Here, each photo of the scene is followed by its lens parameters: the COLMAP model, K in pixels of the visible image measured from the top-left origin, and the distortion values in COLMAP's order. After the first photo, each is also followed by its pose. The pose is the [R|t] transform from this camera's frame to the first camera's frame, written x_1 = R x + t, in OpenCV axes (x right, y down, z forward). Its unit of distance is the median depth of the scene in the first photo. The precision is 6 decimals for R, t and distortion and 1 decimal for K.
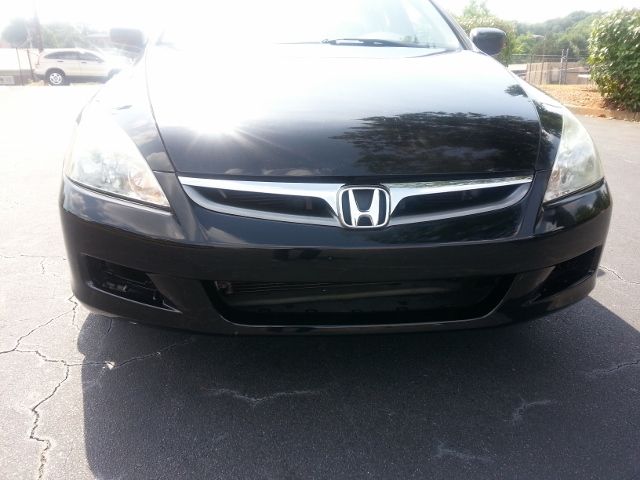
lens RADIAL K [[505.1, 0, 320.0], [0, 505.1, 240.0], [0, 0, 1]] dist [-0.000708, 0.003690]
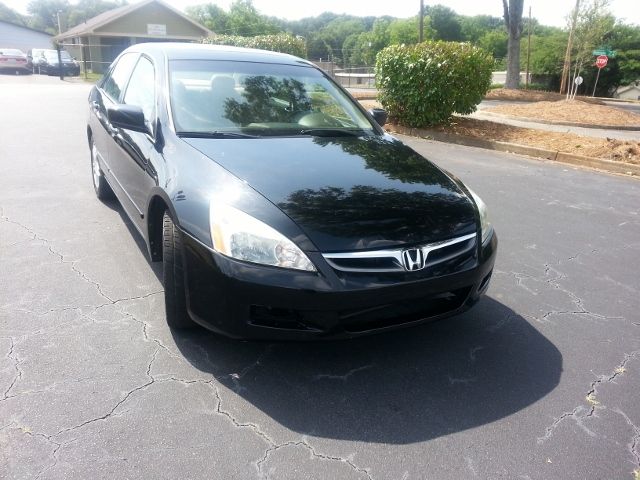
lens RADIAL K [[530.9, 0, 320.0], [0, 530.9, 240.0], [0, 0, 1]] dist [0.062158, -0.090120]
pose [[0.900035, -0.099176, 0.424382, -0.311951], [0.094189, 0.995015, 0.032772, -0.069088], [-0.425517, 0.010476, 0.904890, -0.190722]]
